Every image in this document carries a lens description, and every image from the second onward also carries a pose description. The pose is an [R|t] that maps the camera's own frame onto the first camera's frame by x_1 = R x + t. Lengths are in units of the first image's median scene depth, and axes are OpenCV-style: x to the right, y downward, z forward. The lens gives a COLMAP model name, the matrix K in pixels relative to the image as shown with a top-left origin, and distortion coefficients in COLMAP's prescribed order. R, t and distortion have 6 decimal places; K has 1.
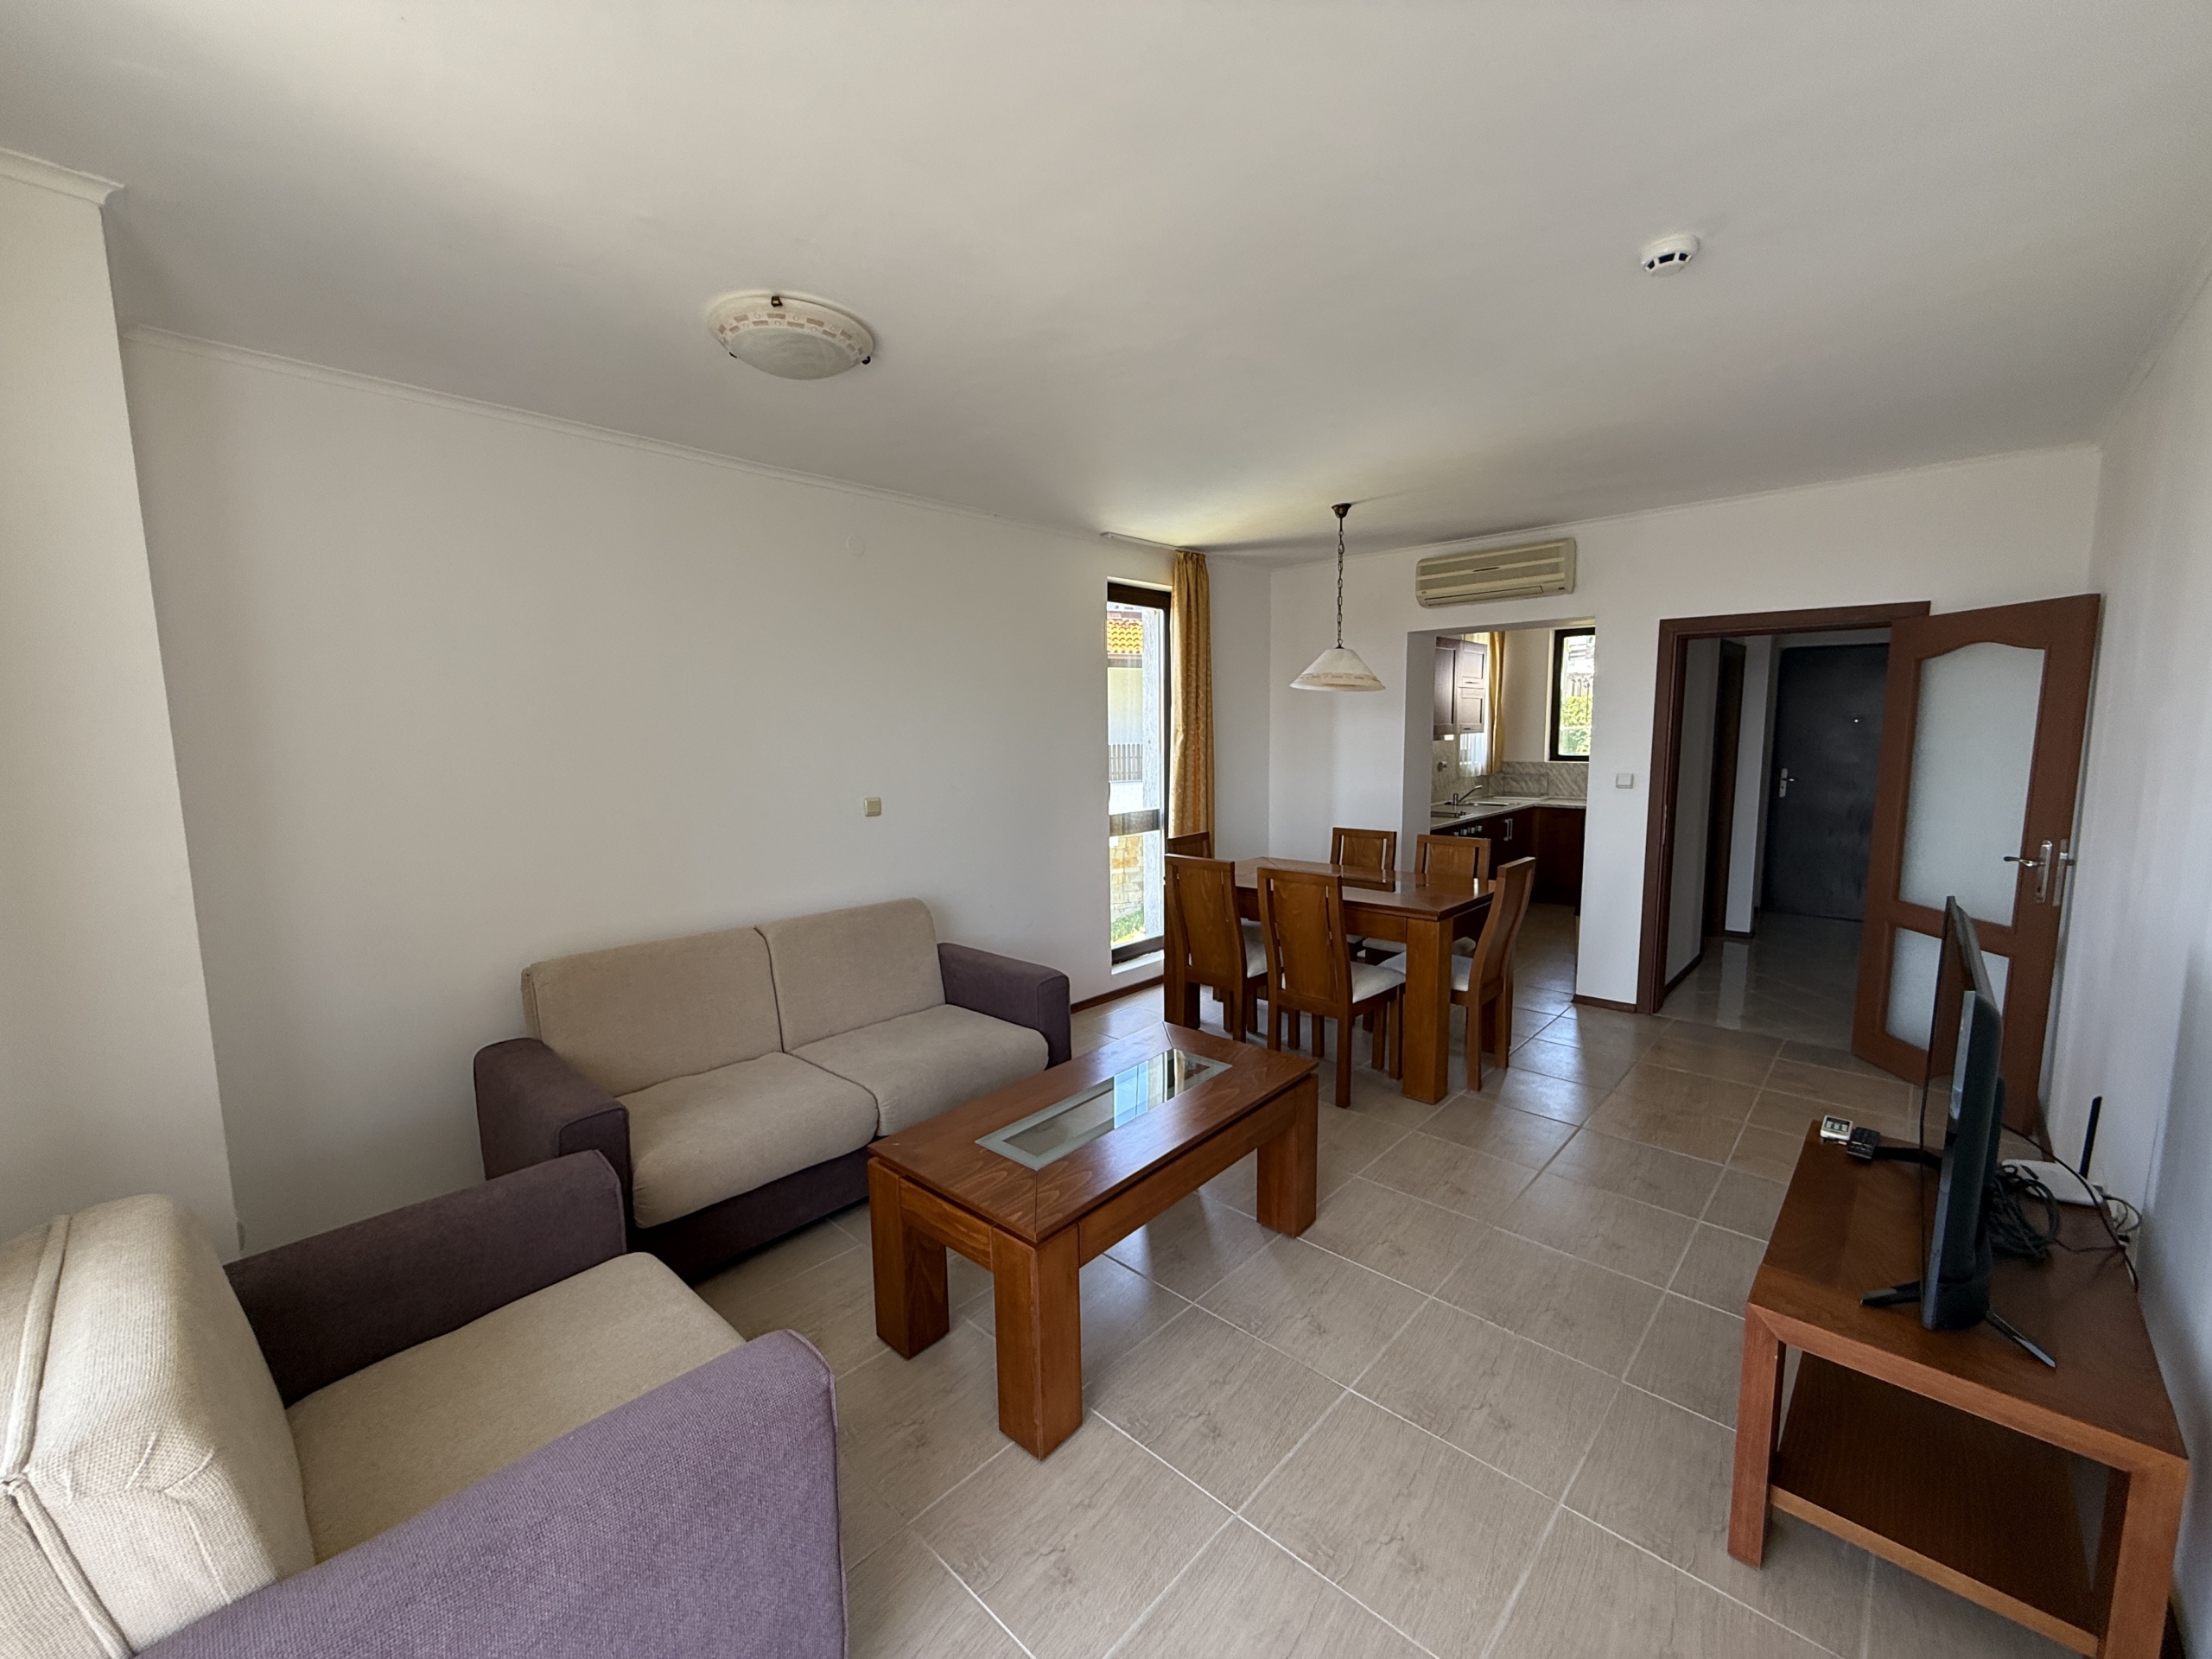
lens RADIAL K [[879.3, 0, 1099.3], [0, 879.3, 830.2], [0, 0, 1]] dist [-0.001365, 0.000313]
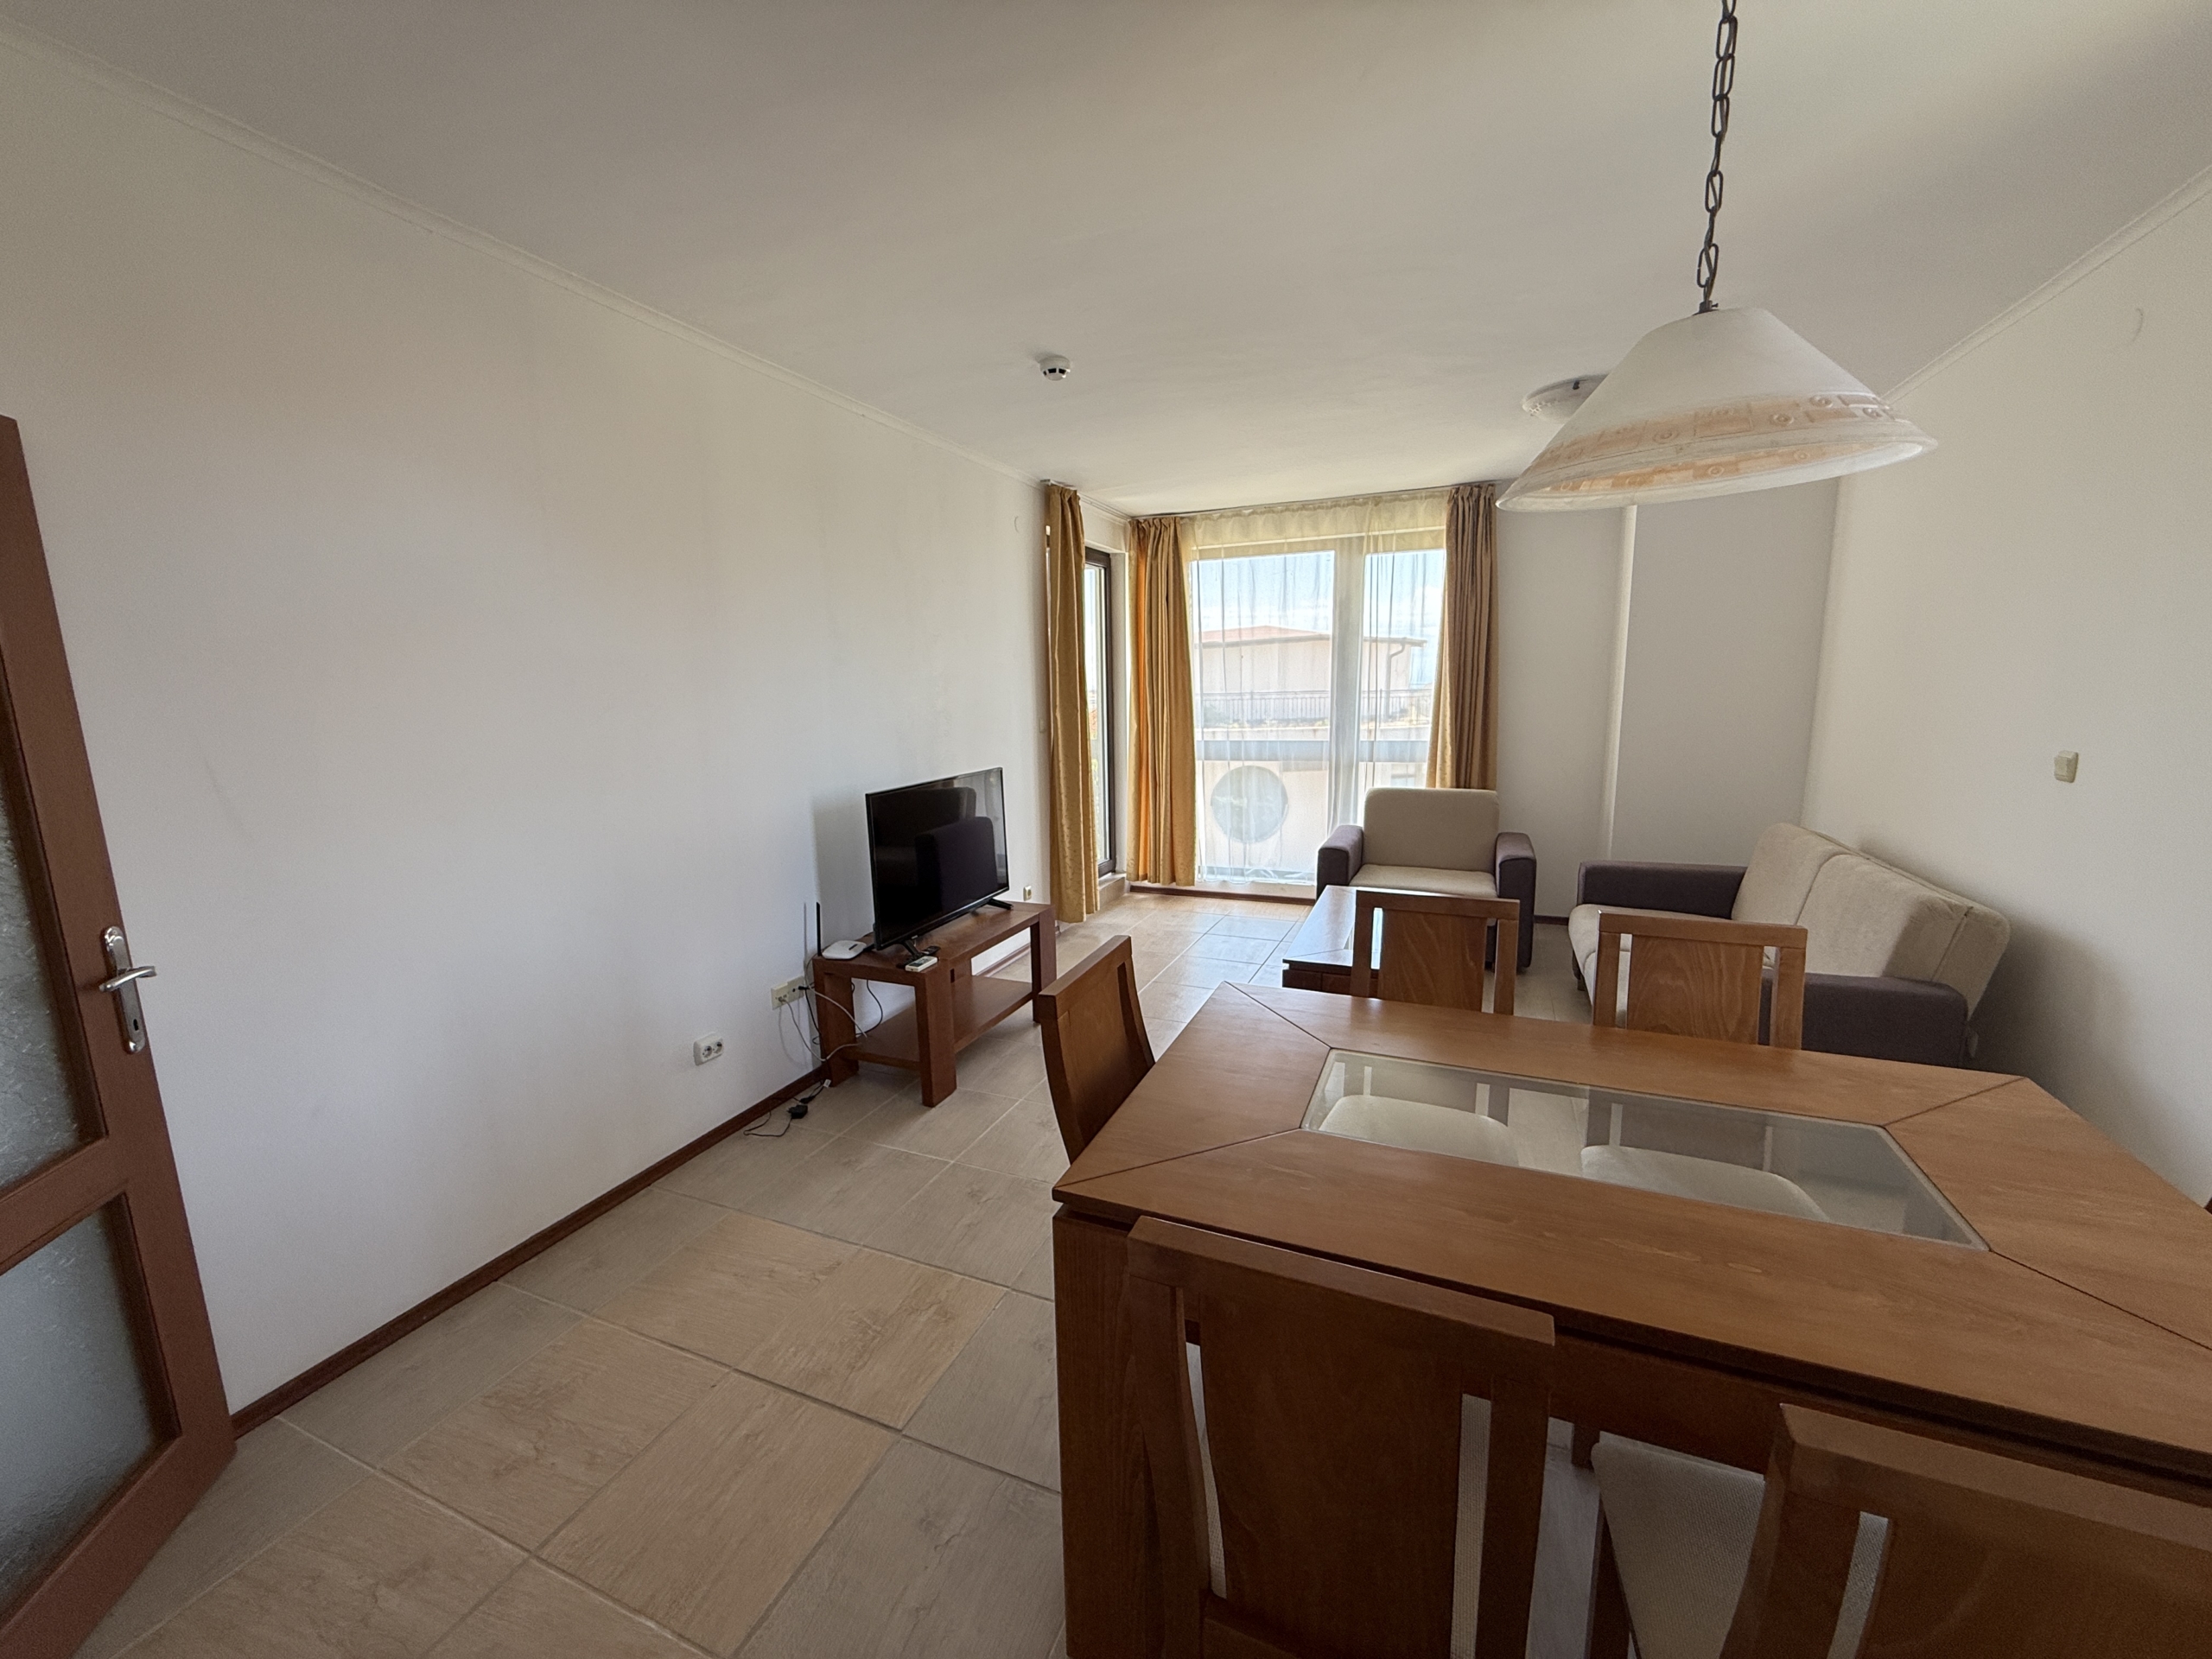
lens RADIAL K [[879.3, 0, 1099.1], [0, 879.3, 828.6], [0, 0, 1]] dist [-0.001365, 0.000313]
pose [[-0.936625, 0.090341, -0.338484, 0.819415], [-0.005284, 0.962426, 0.271493, -0.206151], [0.350293, 0.256076, -0.900955, 1.841818]]
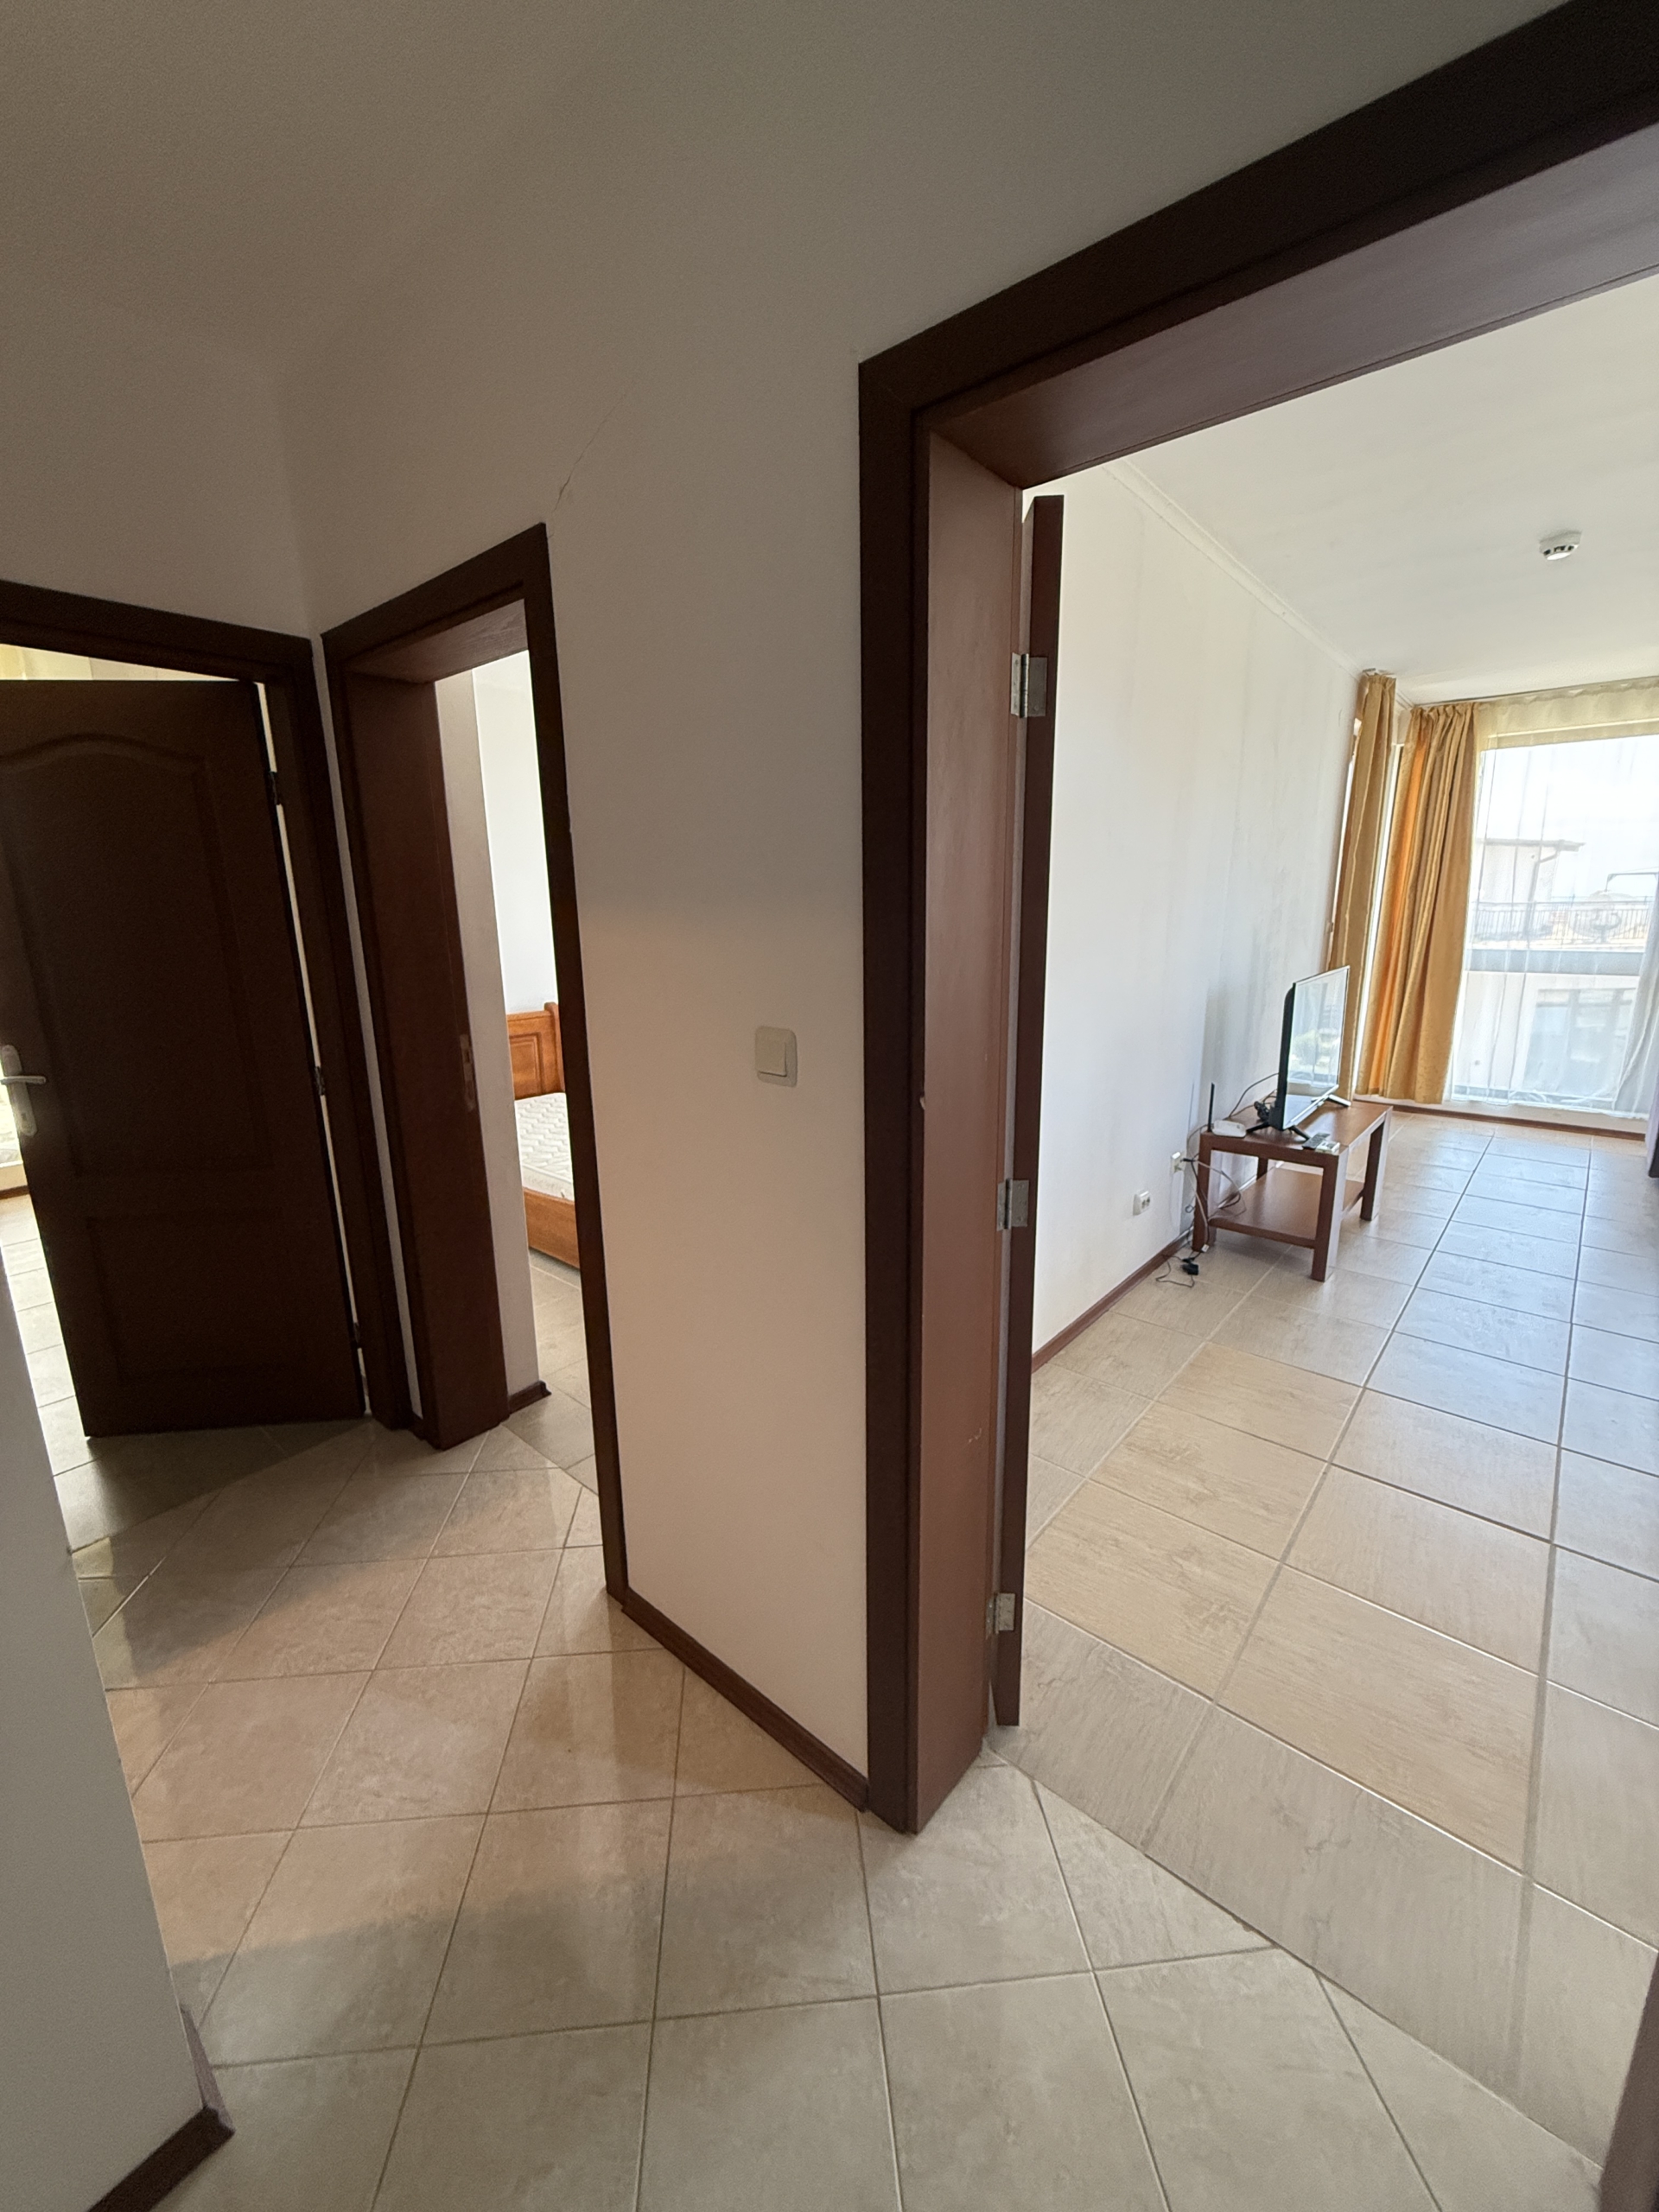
lens RADIAL K [[879.3, 0, 828.7], [0, 879.3, 1100.7], [0, 0, 1]] dist [-0.001365, 0.000313]
pose [[-0.998513, 0.036712, -0.040307, 1.386435], [0.021181, 0.942445, 0.333689, -0.203529], [0.050237, 0.332339, -0.941821, 1.857442]]
